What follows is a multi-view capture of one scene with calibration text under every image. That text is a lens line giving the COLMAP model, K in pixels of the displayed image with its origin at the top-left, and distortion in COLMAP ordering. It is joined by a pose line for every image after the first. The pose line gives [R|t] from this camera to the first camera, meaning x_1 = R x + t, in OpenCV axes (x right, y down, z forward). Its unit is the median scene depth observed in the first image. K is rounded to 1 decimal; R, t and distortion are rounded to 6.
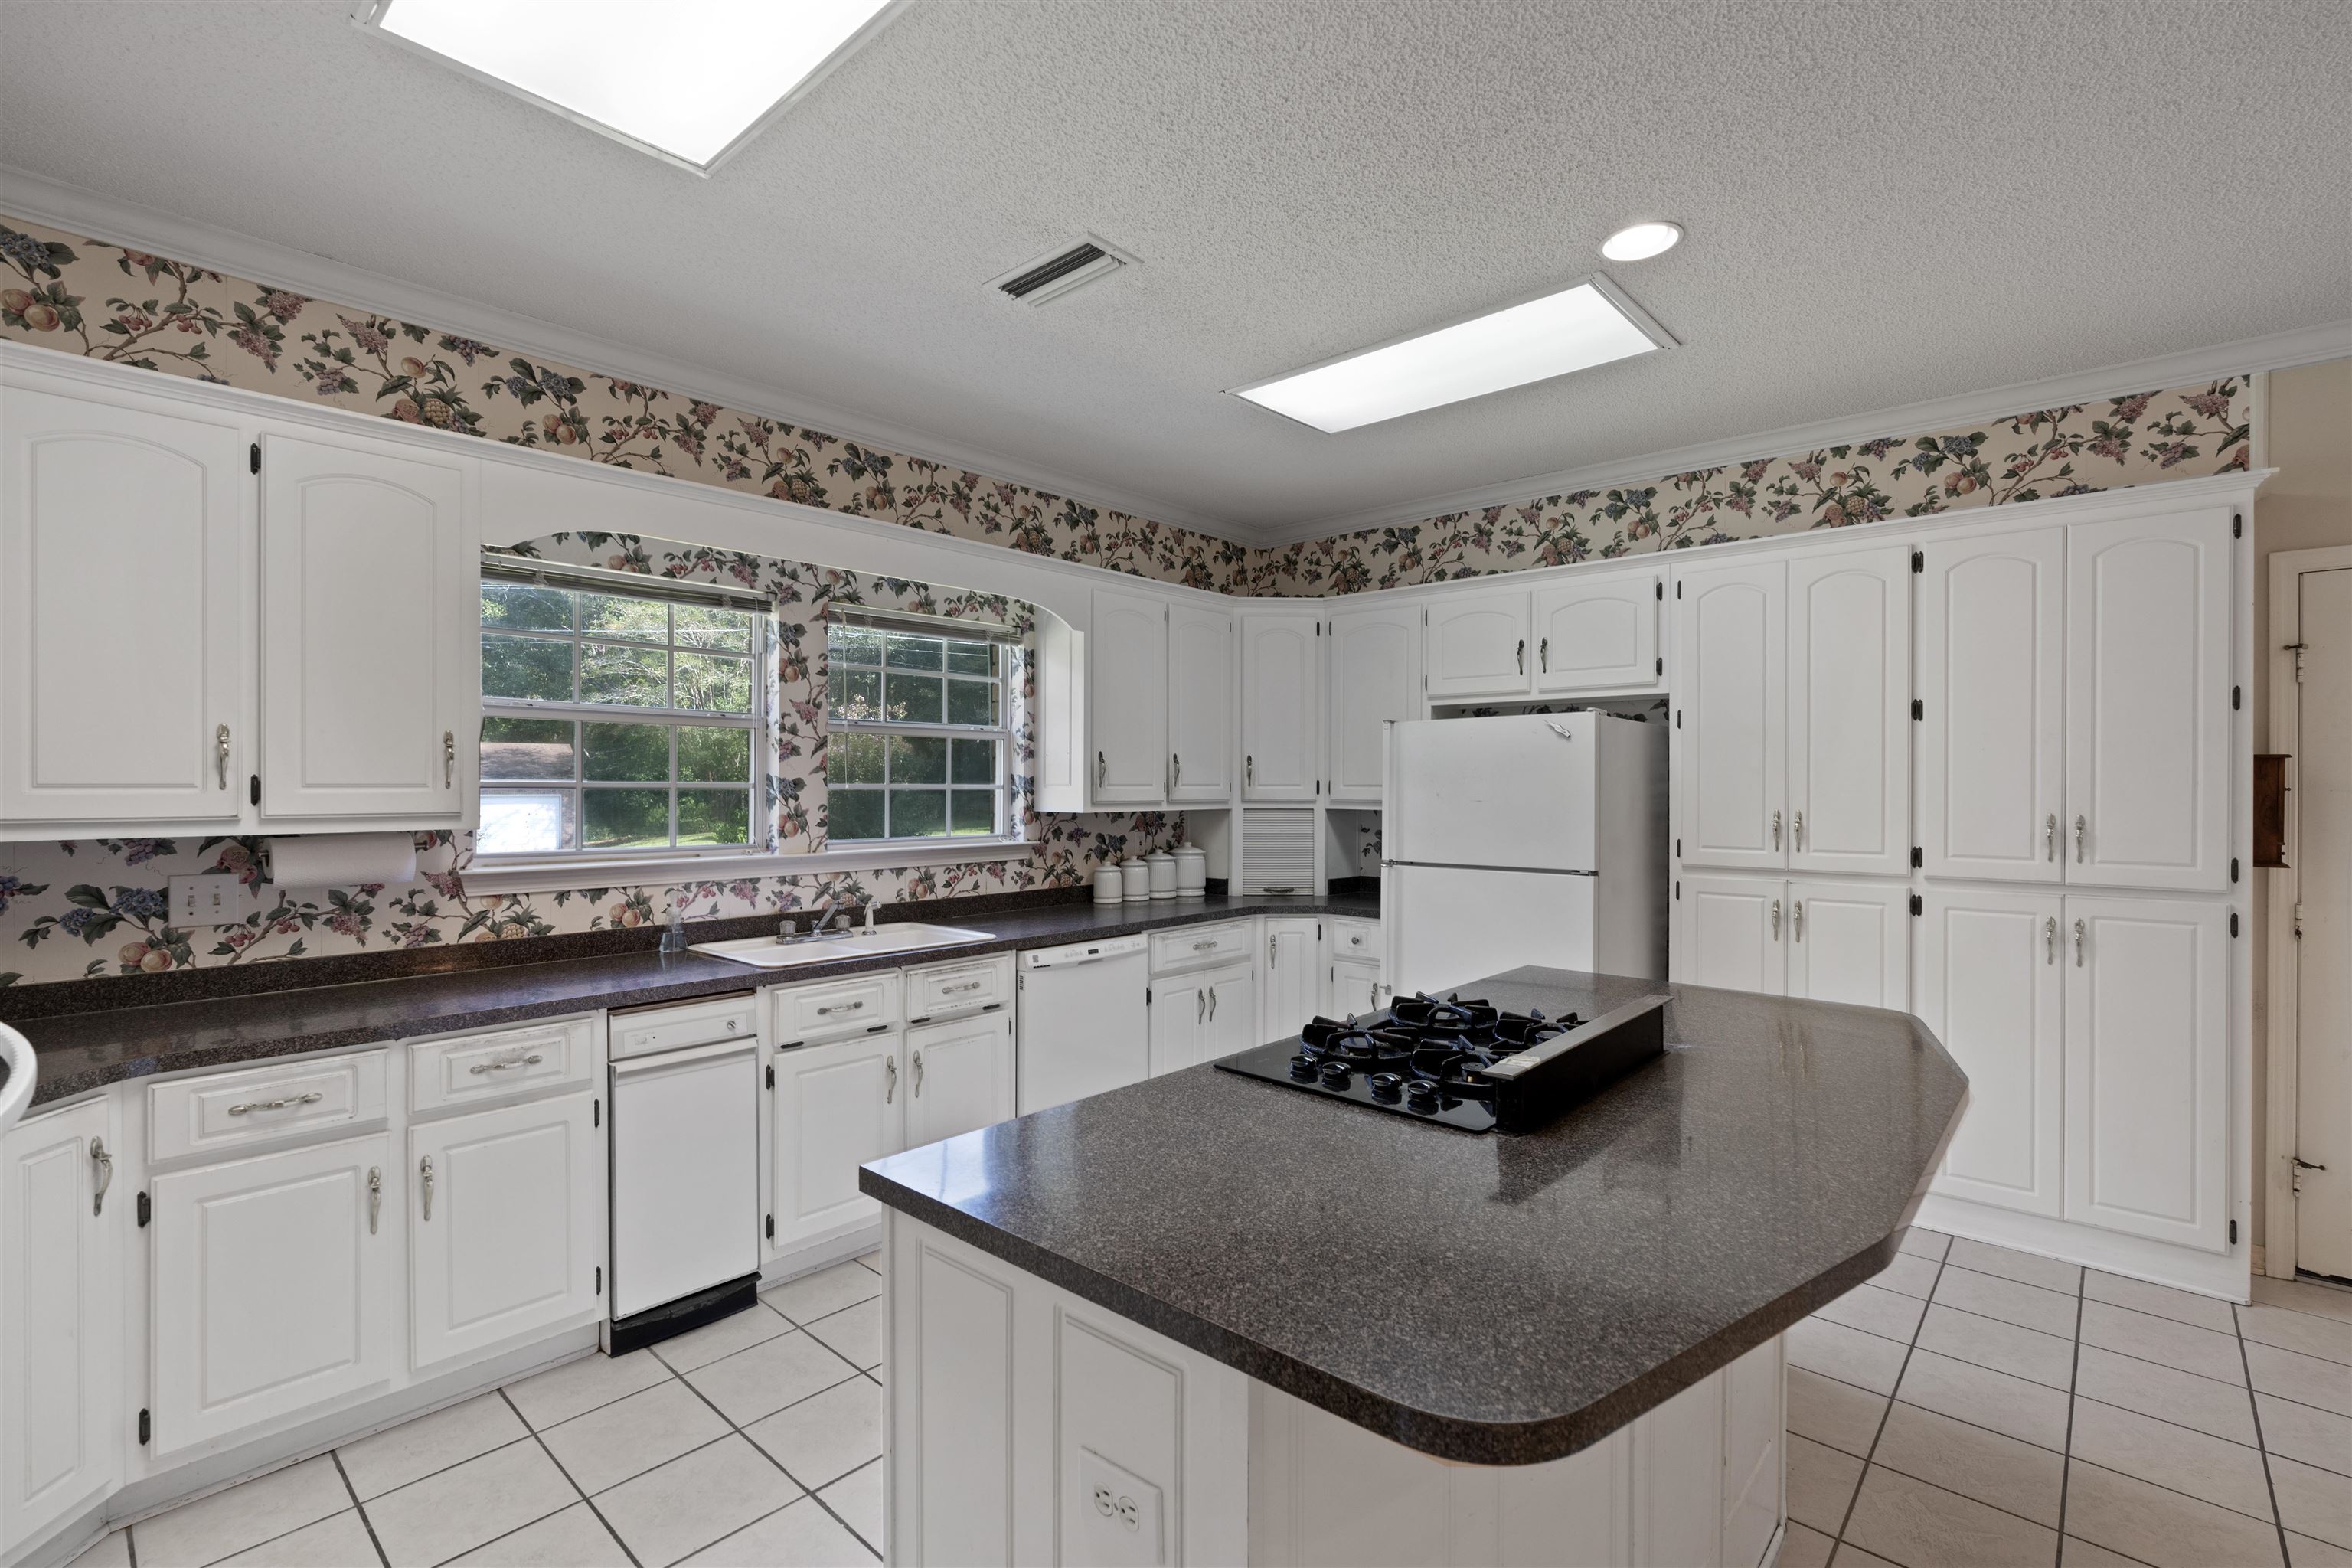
lens RADIAL K [[1073.3, 0, 1174.9], [0, 1073.3, 783.6], [0, 0, 1]] dist [-0.010704, 0.005156]
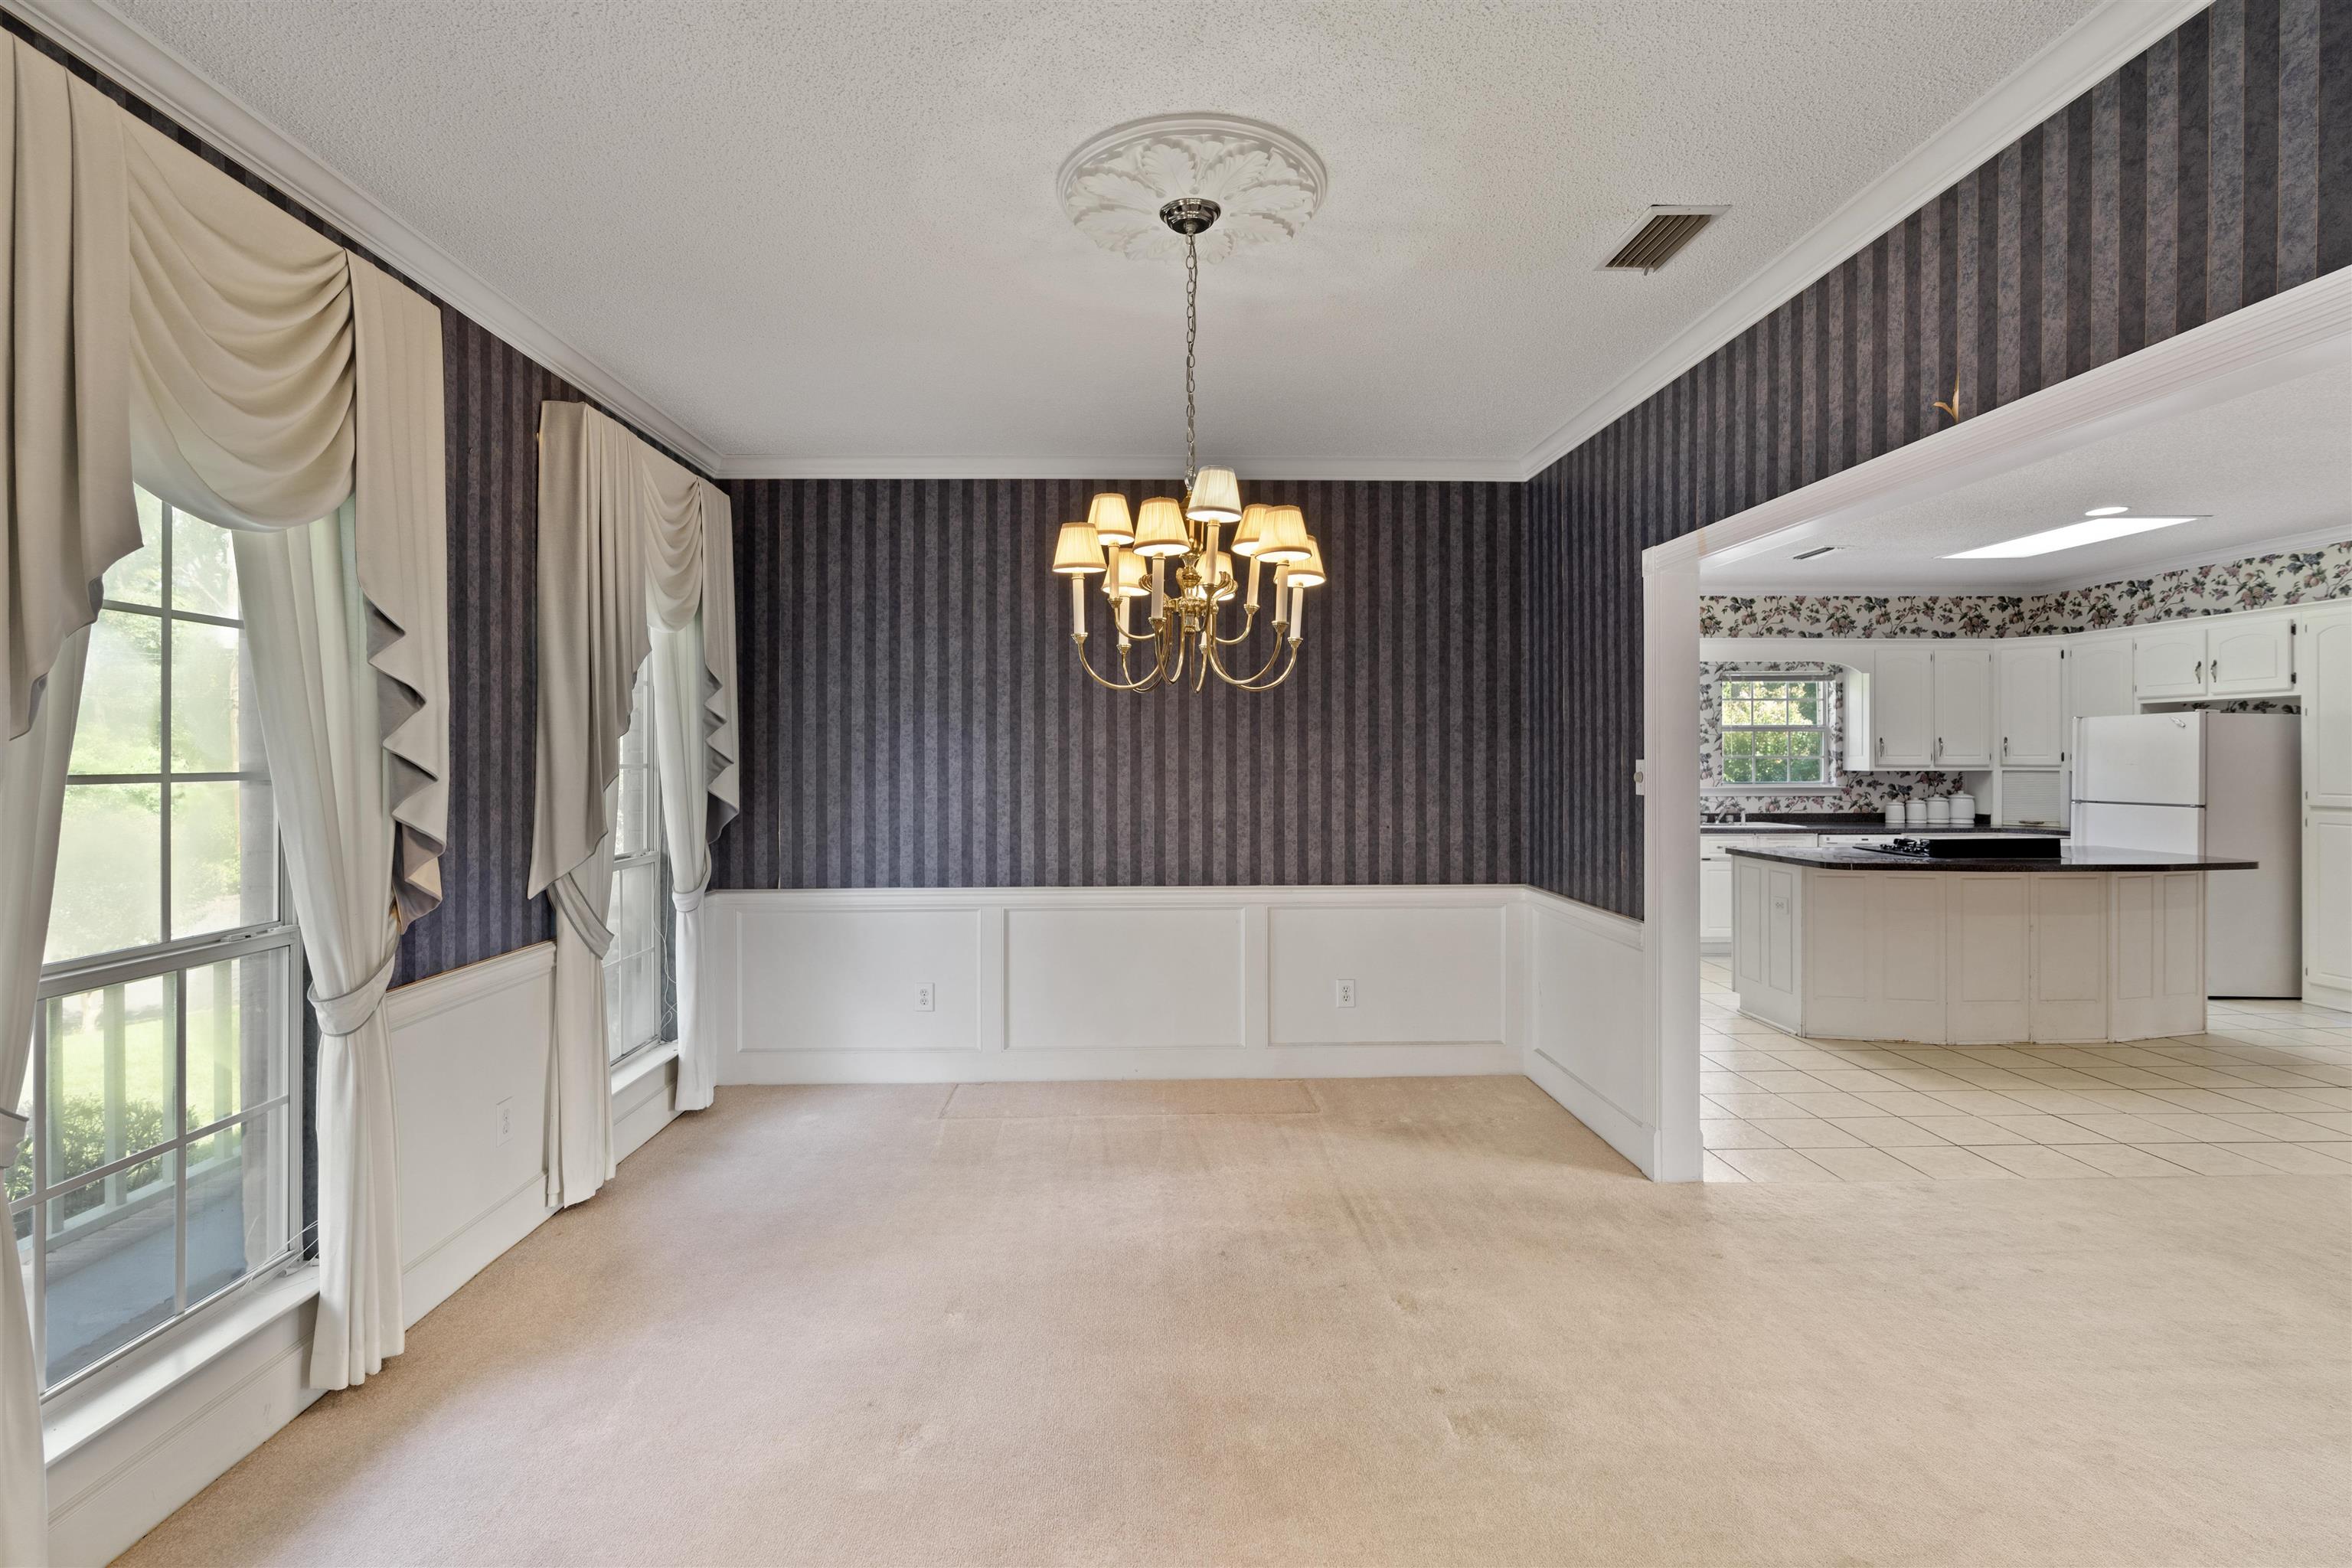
lens RADIAL K [[1073.3, 0, 1163.3], [0, 1073.3, 758.4], [0, 0, 1]] dist [-0.010704, 0.005156]
pose [[0.692522, -0.002035, -0.721394, 0.460898], [0.002661, 0.999996, -0.000267, 0.003330], [0.721392, -0.001735, 0.692525, -1.333046]]
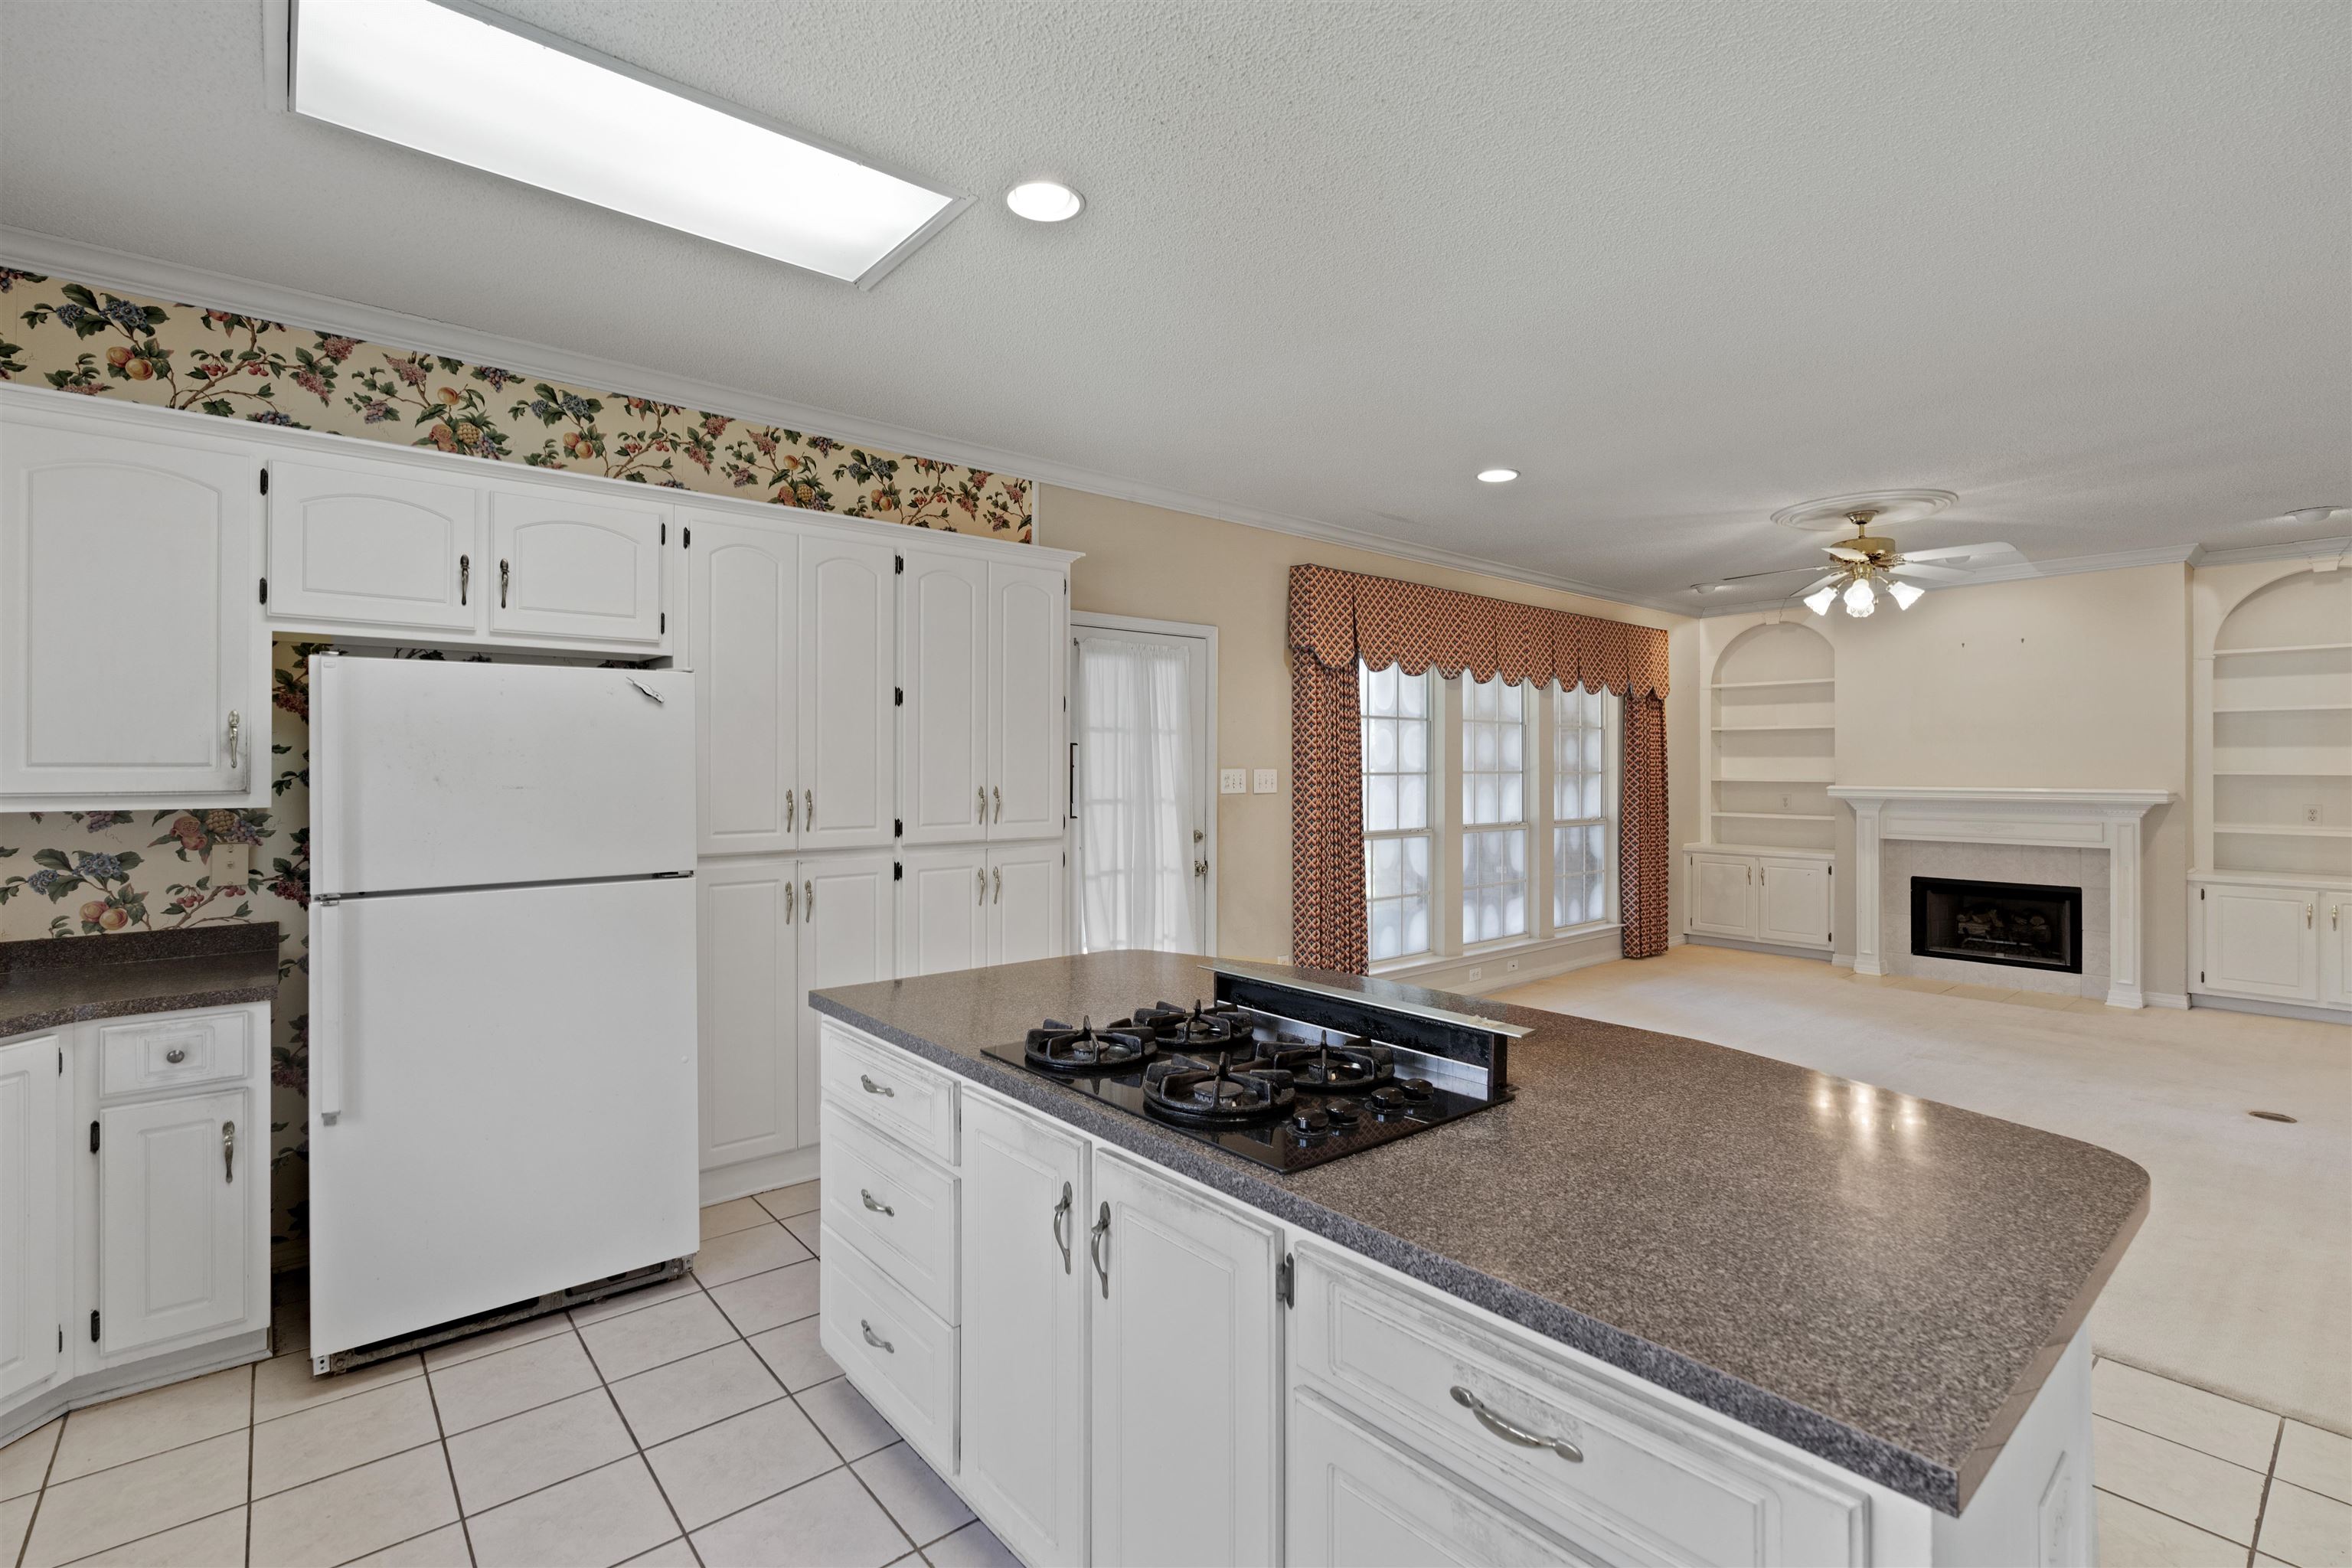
lens RADIAL K [[1073.3, 0, 1172.5], [0, 1073.3, 761.7], [0, 0, 1]] dist [-0.010704, 0.005156]
pose [[0.131514, 0.000455, 0.991314, -0.350732], [-0.002175, 0.999998, -0.000170, -0.001235], [-0.991312, -0.002133, 0.131515, 0.522211]]
